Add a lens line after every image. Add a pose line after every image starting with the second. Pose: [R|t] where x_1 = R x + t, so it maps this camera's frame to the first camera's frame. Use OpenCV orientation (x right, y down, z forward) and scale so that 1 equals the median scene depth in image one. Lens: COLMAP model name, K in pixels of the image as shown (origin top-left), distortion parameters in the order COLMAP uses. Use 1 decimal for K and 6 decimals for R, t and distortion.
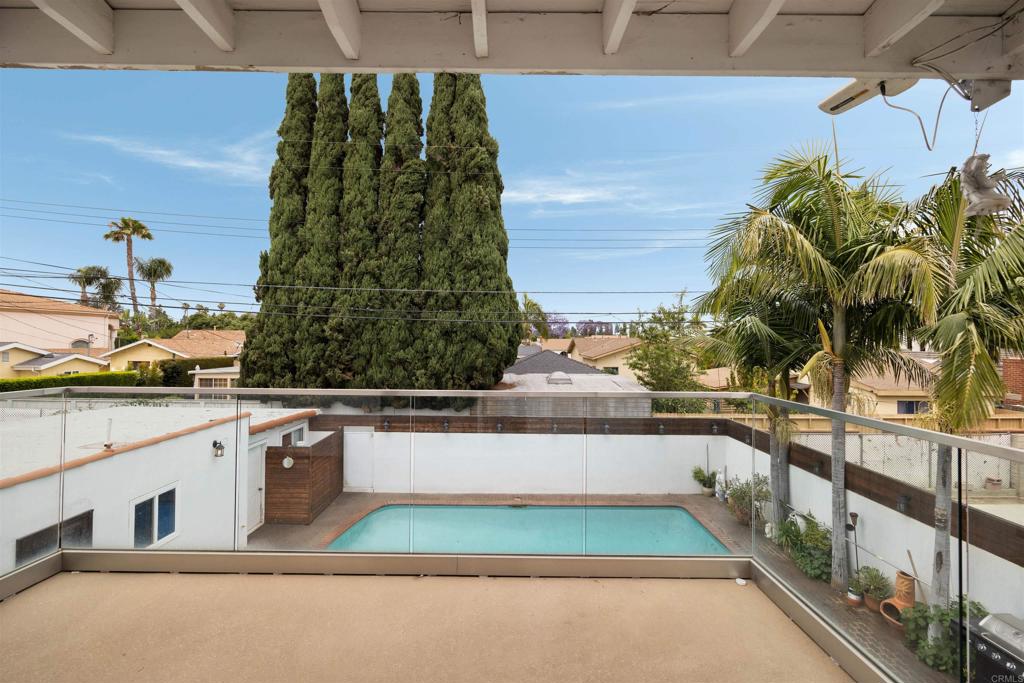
lens RADIAL K [[405.0, 0, 510.8], [0, 405.0, 342.3], [0, 0, 1]] dist [-0.008919, -0.000239]
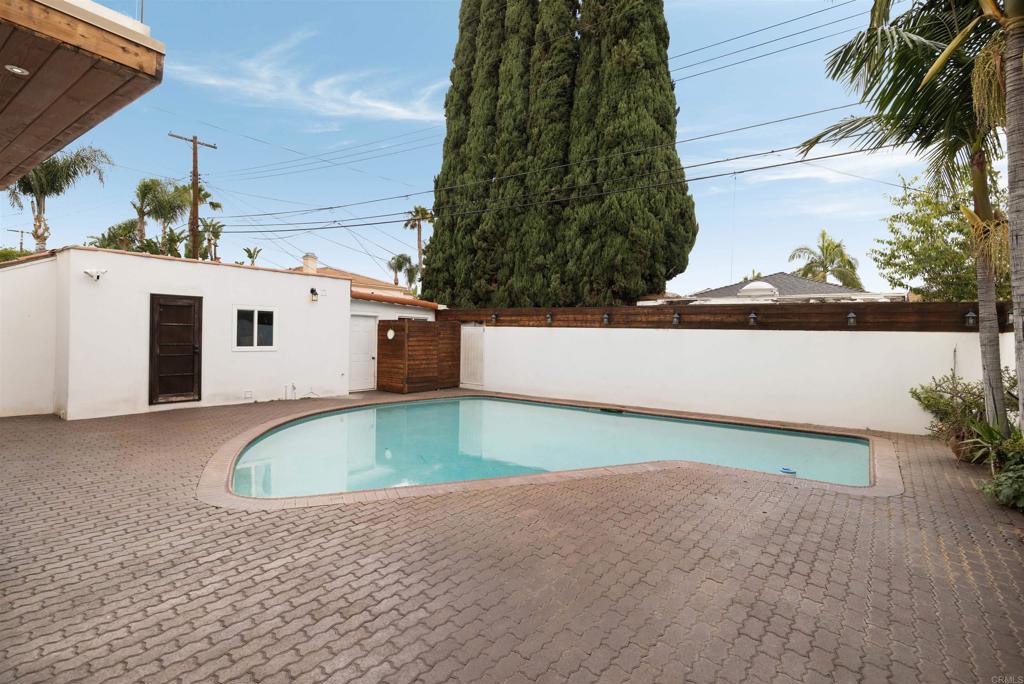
lens RADIAL K [[493.8, 0, 512.7], [0, 493.8, 337.9], [0, 0, 1]] dist [-0.004370, -0.000529]
pose [[0.804705, 0.009469, -0.593599, 0.321921], [-0.012954, 0.999915, -0.001611, 0.201288], [0.593534, 0.008986, 0.804759, 0.089536]]
